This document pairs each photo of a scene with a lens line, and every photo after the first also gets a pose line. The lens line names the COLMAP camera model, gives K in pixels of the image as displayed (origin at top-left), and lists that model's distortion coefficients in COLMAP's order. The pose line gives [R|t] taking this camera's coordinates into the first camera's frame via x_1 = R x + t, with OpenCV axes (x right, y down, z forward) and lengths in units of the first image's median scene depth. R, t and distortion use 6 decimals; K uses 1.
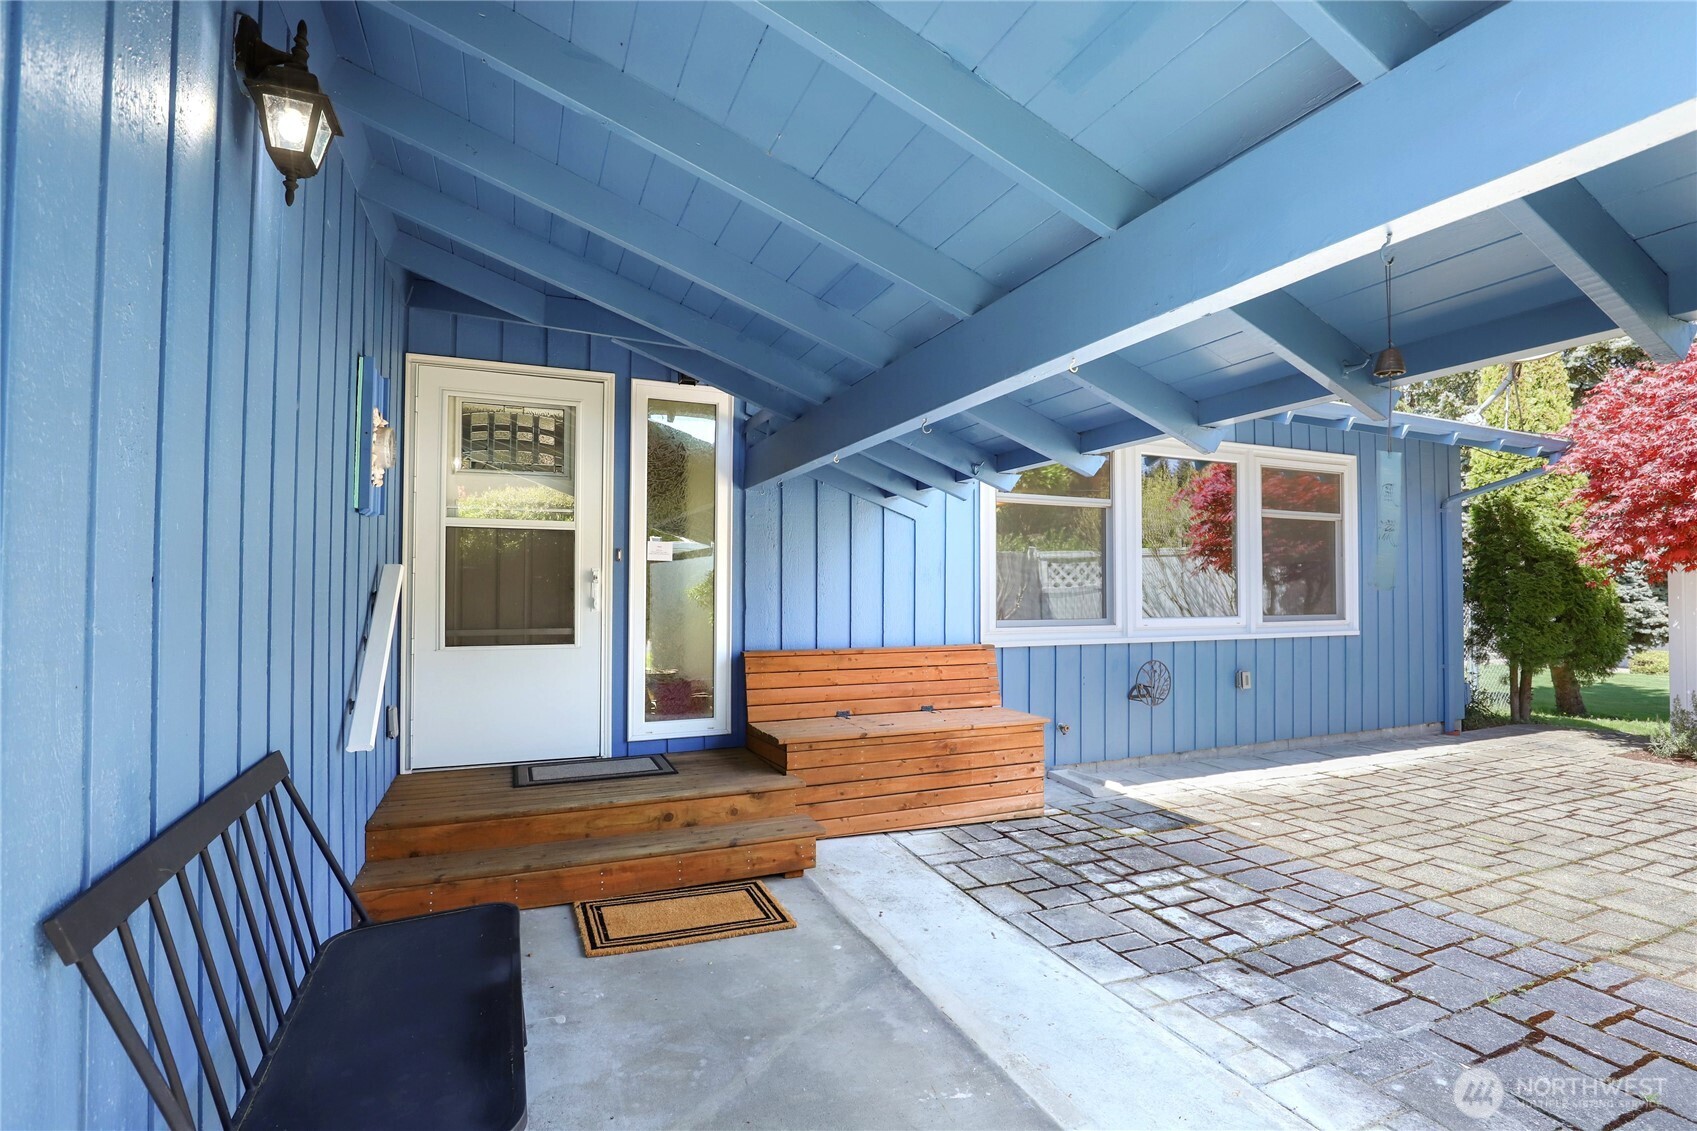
lens RADIAL K [[790.5, 0, 849.4], [0, 790.5, 566.7], [0, 0, 1]] dist [-0.002780, -0.000387]
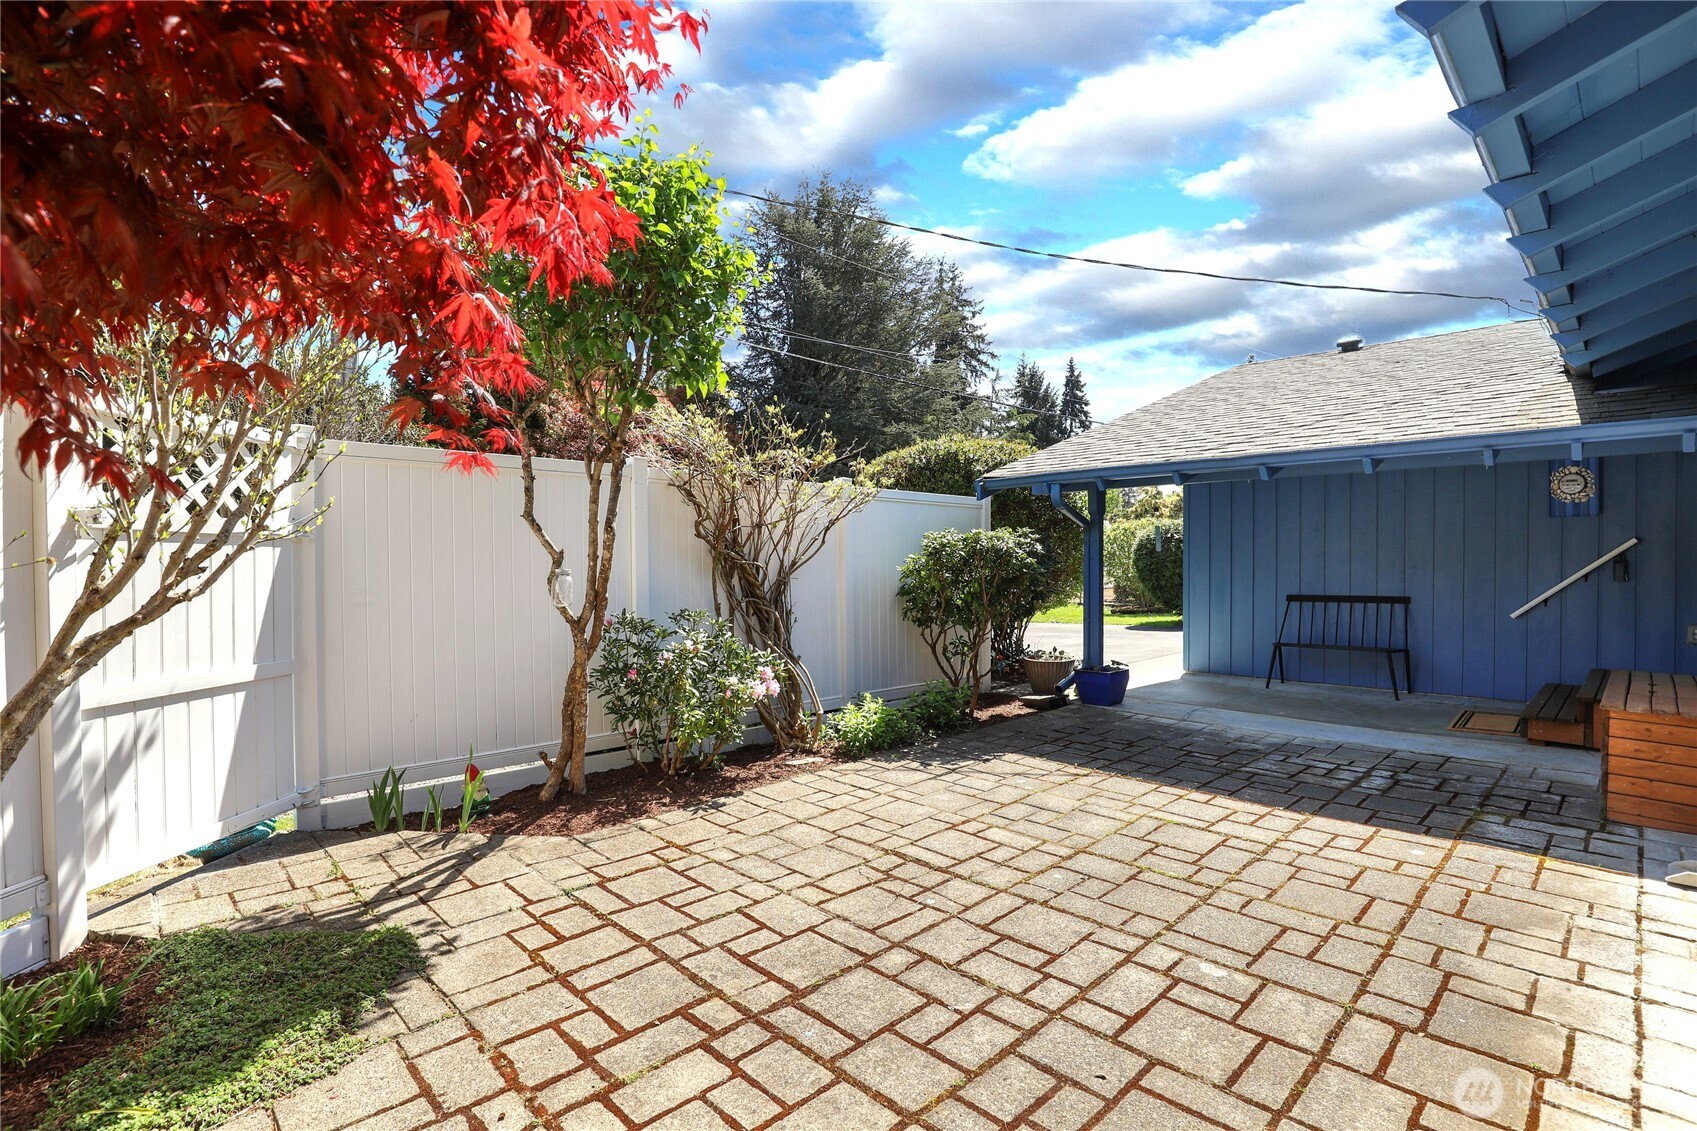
lens RADIAL K [[790.5, 0, 849.6], [0, 790.5, 569.3], [0, 0, 1]] dist [-0.002780, -0.000387]
pose [[-0.939461, -0.003290, -0.342639, 1.384218], [0.002294, 0.999871, -0.015890, 0.072137], [0.342647, -0.015714, -0.939333, 1.646952]]
